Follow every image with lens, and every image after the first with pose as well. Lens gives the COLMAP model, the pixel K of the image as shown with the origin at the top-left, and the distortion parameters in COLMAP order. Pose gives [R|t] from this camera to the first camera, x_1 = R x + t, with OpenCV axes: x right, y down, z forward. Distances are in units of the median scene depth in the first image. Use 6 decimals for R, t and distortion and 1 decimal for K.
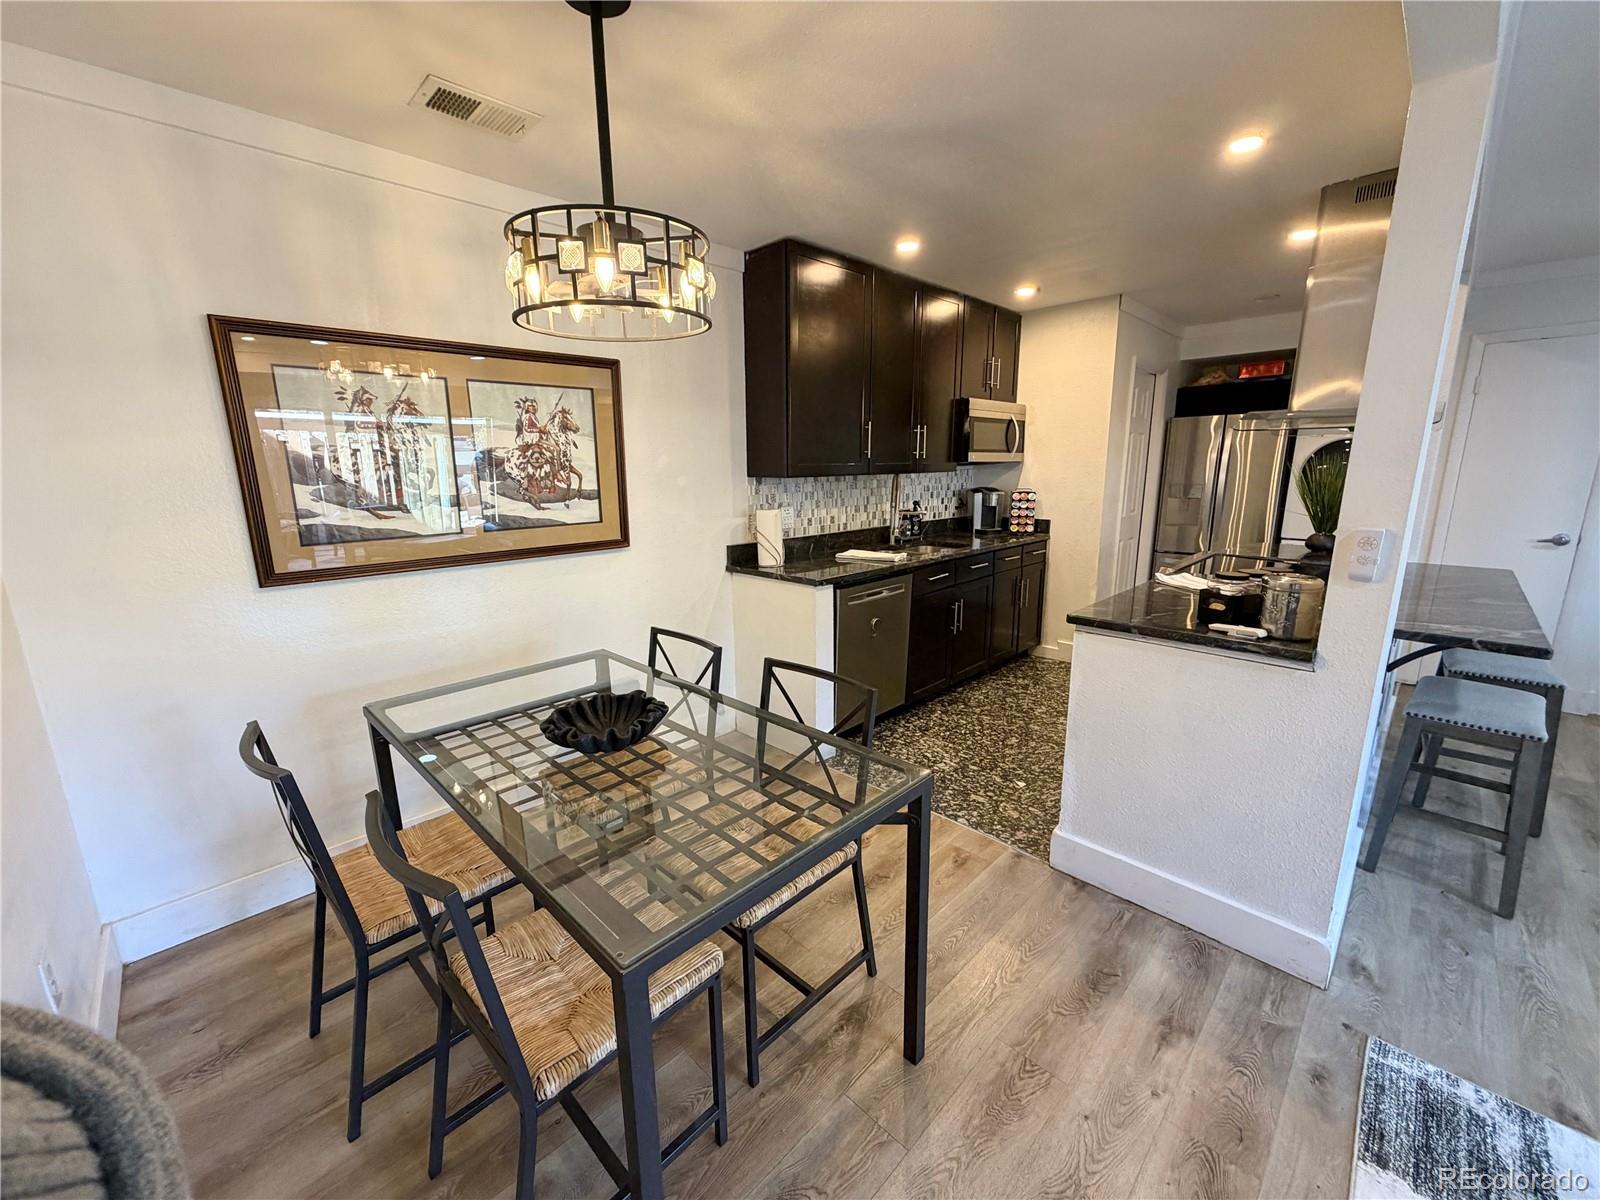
lens RADIAL K [[635.4, 0, 800.3], [0, 635.4, 601.3], [0, 0, 1]] dist [-0.000914, -0.000126]
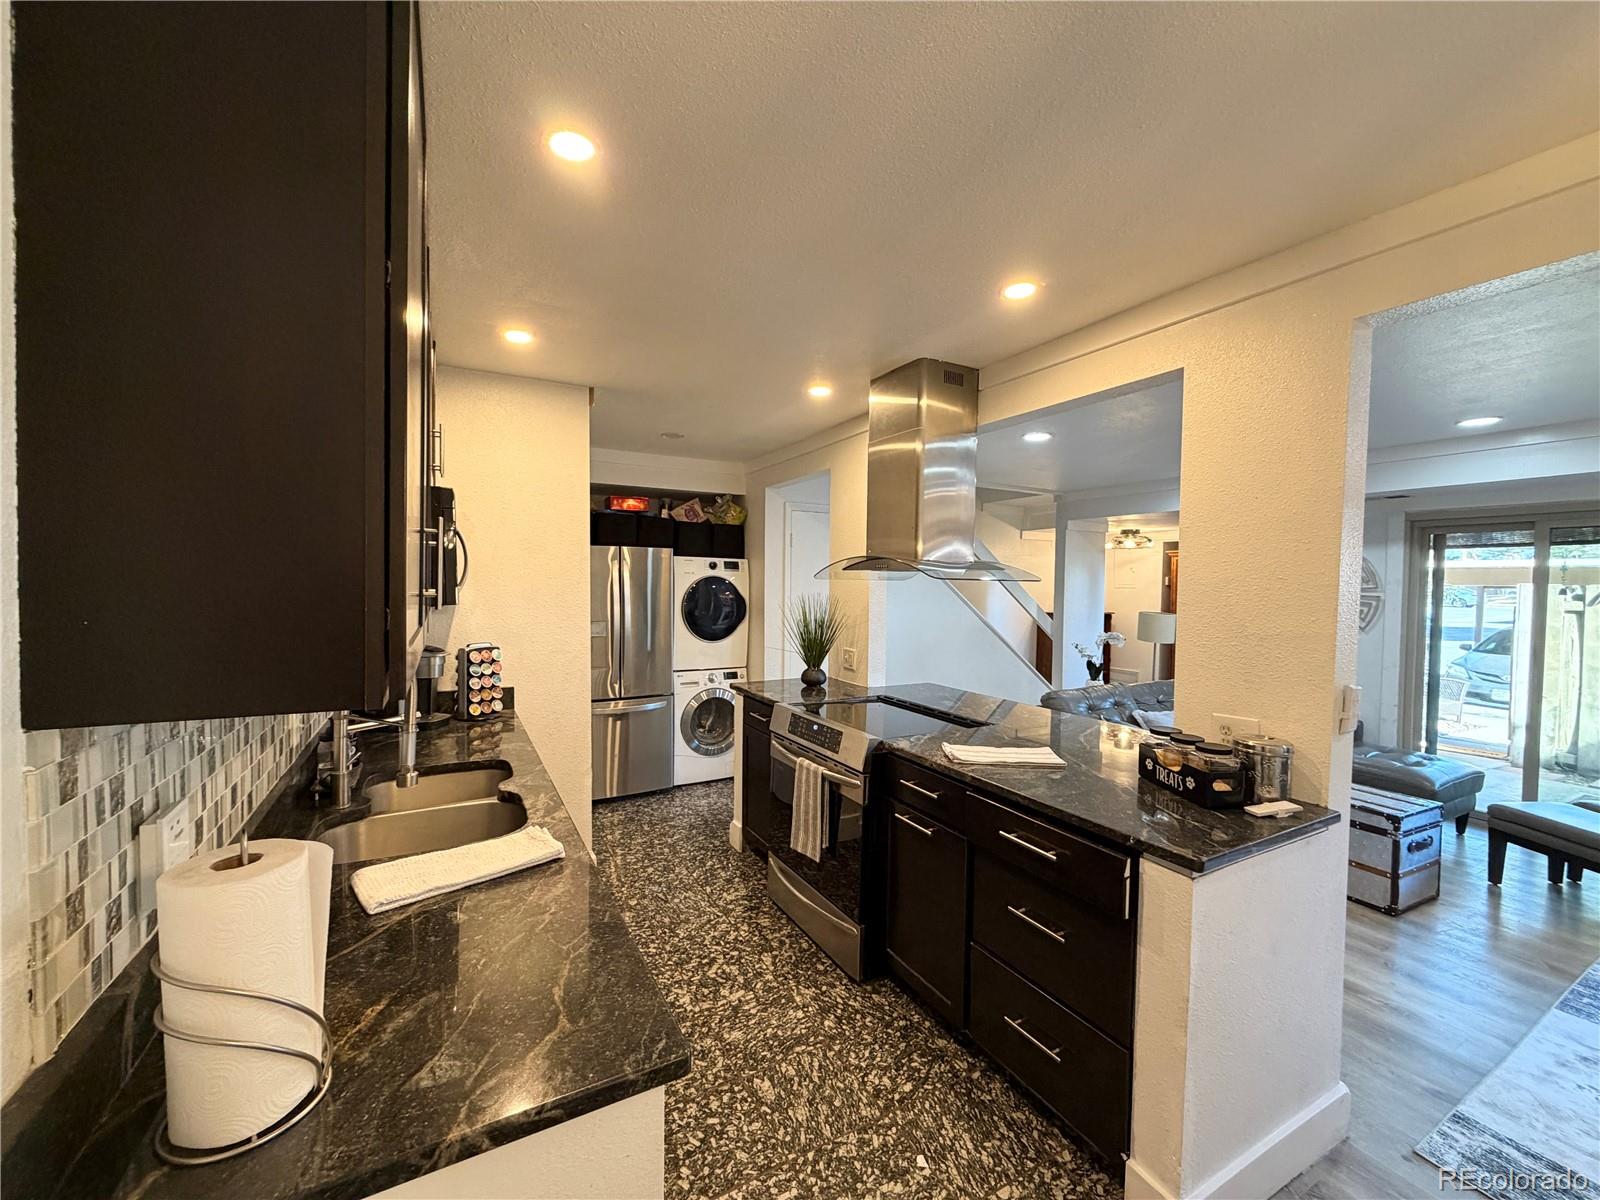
lens RADIAL K [[635.4, 0, 798.9], [0, 635.4, 596.1], [0, 0, 1]] dist [-0.000914, -0.000126]
pose [[0.283490, -0.008794, 0.958935, -0.151060], [0.185347, 0.981605, -0.045793, -0.137115], [-0.940893, 0.190718, 0.279905, 0.530248]]
